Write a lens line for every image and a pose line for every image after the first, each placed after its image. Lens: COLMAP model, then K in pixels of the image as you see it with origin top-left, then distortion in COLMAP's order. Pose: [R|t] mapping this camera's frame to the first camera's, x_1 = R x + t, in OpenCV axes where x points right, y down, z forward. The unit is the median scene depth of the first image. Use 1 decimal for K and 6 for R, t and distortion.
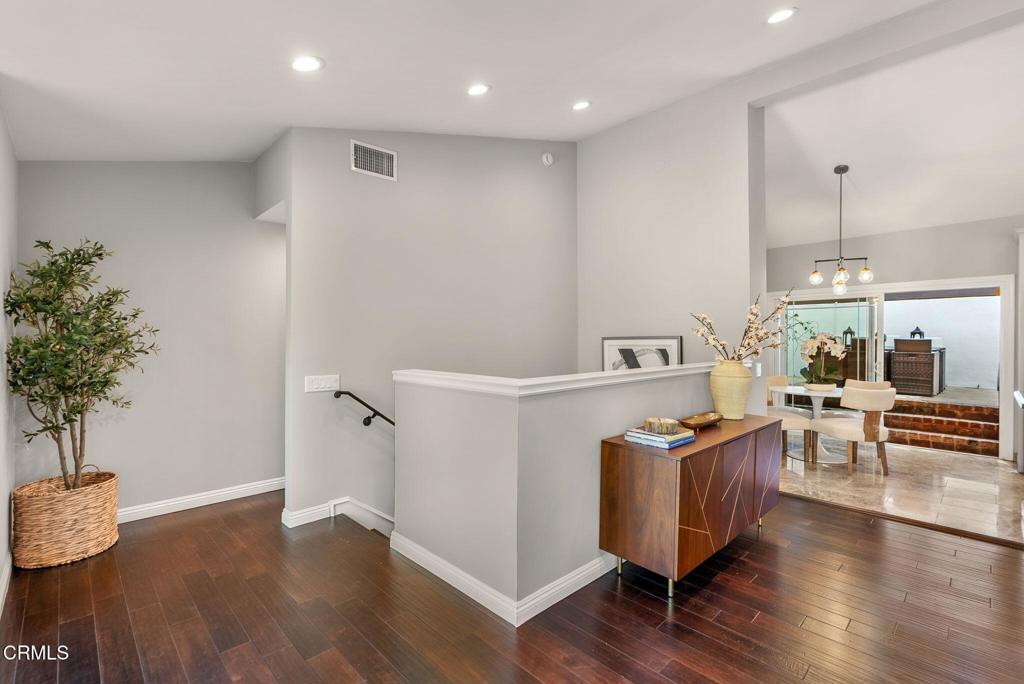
lens RADIAL K [[465.1, 0, 509.6], [0, 465.1, 338.3], [0, 0, 1]] dist [-0.013701, 0.001337]
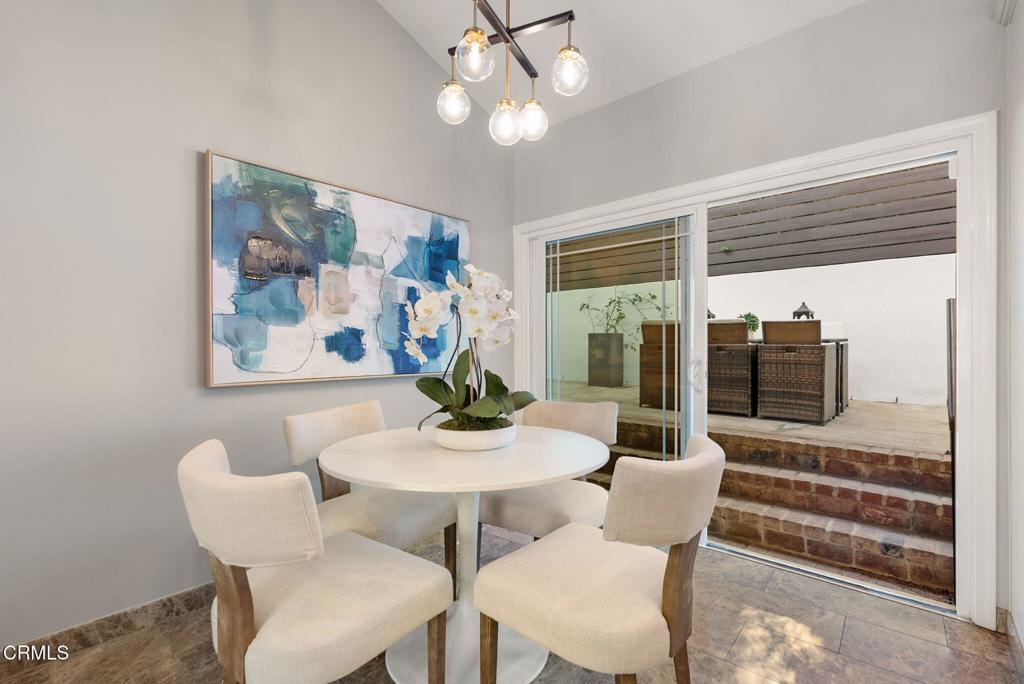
lens RADIAL K [[465.1, 0, 509.0], [0, 465.1, 345.1], [0, 0, 1]] dist [-0.013701, 0.001337]
pose [[0.994587, -0.011227, 0.103295, 0.570059], [0.010944, 0.999935, 0.003306, 0.030764], [-0.103325, -0.002157, 0.994645, 0.568957]]
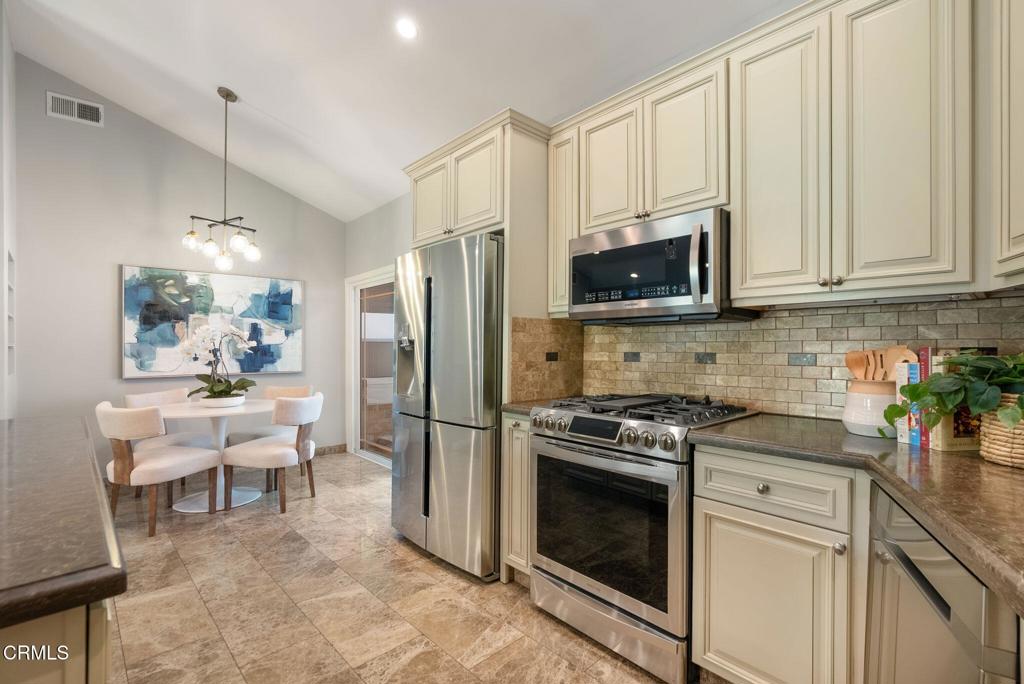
lens RADIAL K [[465.1, 0, 519.0], [0, 465.1, 345.8], [0, 0, 1]] dist [-0.013701, 0.001337]
pose [[0.999883, -0.014052, 0.006013, 0.964353], [0.014029, 0.999894, 0.003955, 0.017080], [-0.006068, -0.003870, 0.999974, 0.240863]]
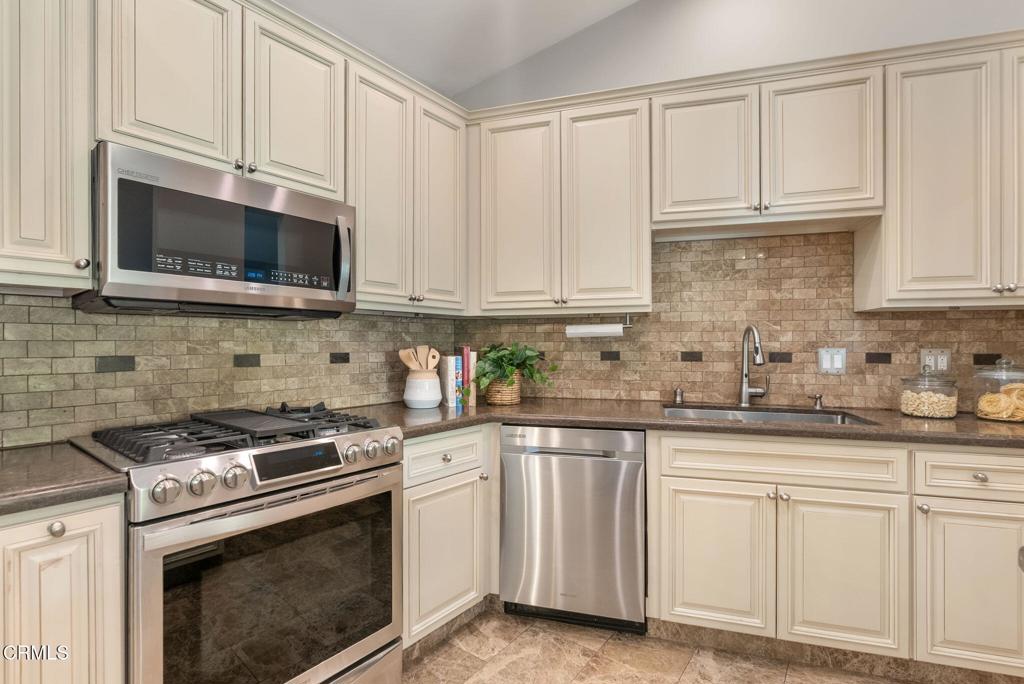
lens RADIAL K [[465.1, 0, 507.4], [0, 465.1, 345.7], [0, 0, 1]] dist [-0.013701, 0.001337]
pose [[-0.157331, -0.011300, 0.987481, 0.785001], [-0.005143, 0.999930, 0.010623, 0.016357], [-0.987533, -0.003407, -0.157378, 0.487142]]
